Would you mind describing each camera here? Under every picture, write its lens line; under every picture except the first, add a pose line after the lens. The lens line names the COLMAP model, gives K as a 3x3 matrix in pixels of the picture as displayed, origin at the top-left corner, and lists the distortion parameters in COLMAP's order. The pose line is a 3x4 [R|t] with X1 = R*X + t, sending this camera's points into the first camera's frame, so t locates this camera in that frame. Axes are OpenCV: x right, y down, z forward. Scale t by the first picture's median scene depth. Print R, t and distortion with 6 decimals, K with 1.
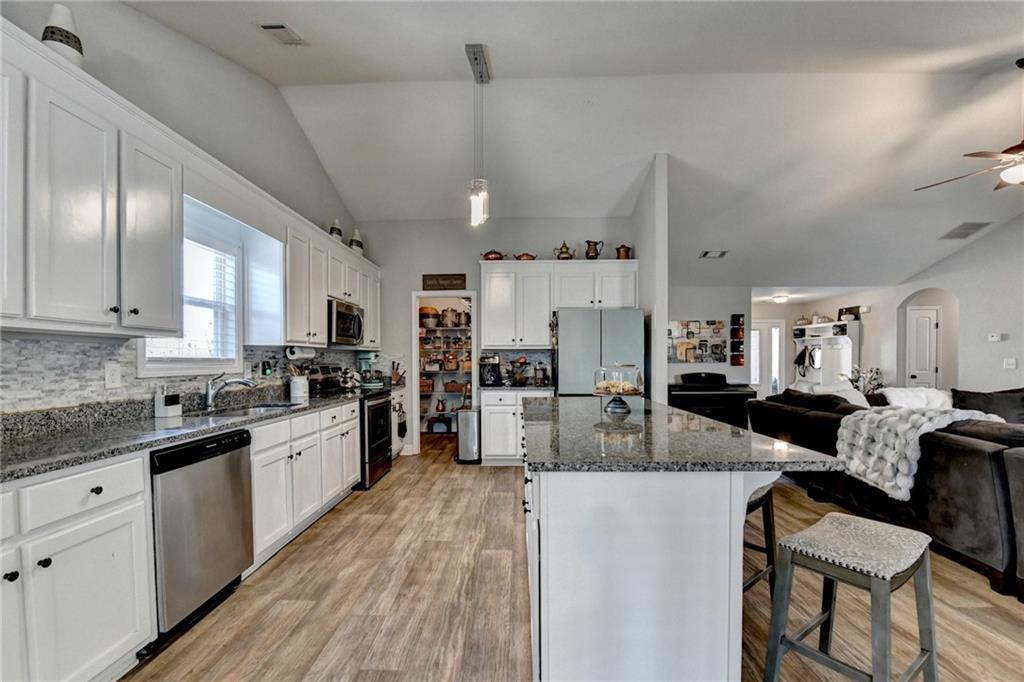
lens RADIAL K [[417.9, 0, 508.0], [0, 417.9, 364.8], [0, 0, 1]] dist [-0.009717, -0.000409]
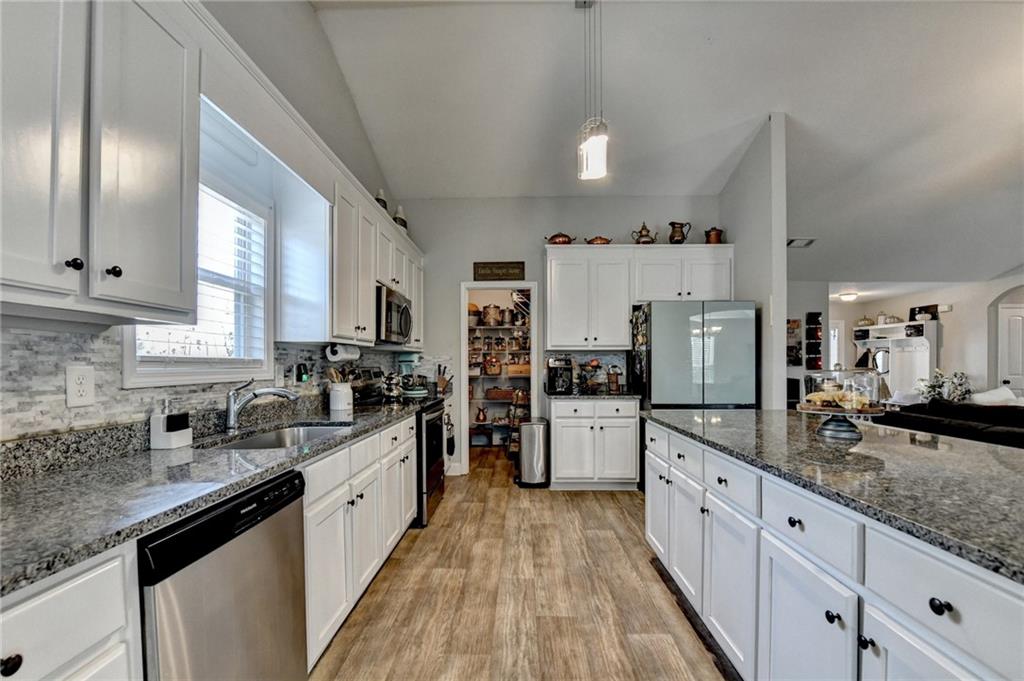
lens RADIAL K [[419.3, 0, 518.6], [0, 419.3, 364.3], [0, 0, 1]] dist [-0.013633, 0.000462]
pose [[0.999888, 0.000672, 0.014967, -0.173372], [-0.000505, 0.999937, -0.011172, 0.000983], [-0.014973, 0.011163, 0.999826, 0.207145]]
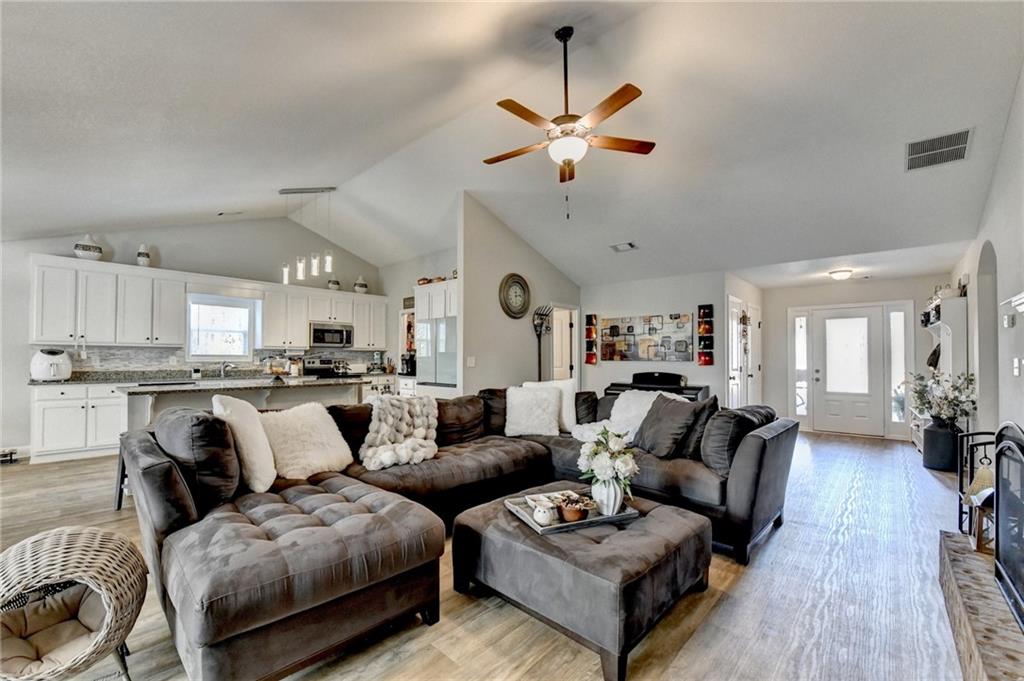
lens RADIAL K [[419.3, 0, 515.7], [0, 419.3, 353.9], [0, 0, 1]] dist [-0.013633, 0.000462]
pose [[0.763910, -0.002711, -0.645317, 1.429428], [-0.013597, 0.999702, -0.020296, 0.002587], [0.645179, 0.024278, 0.763646, 0.185842]]
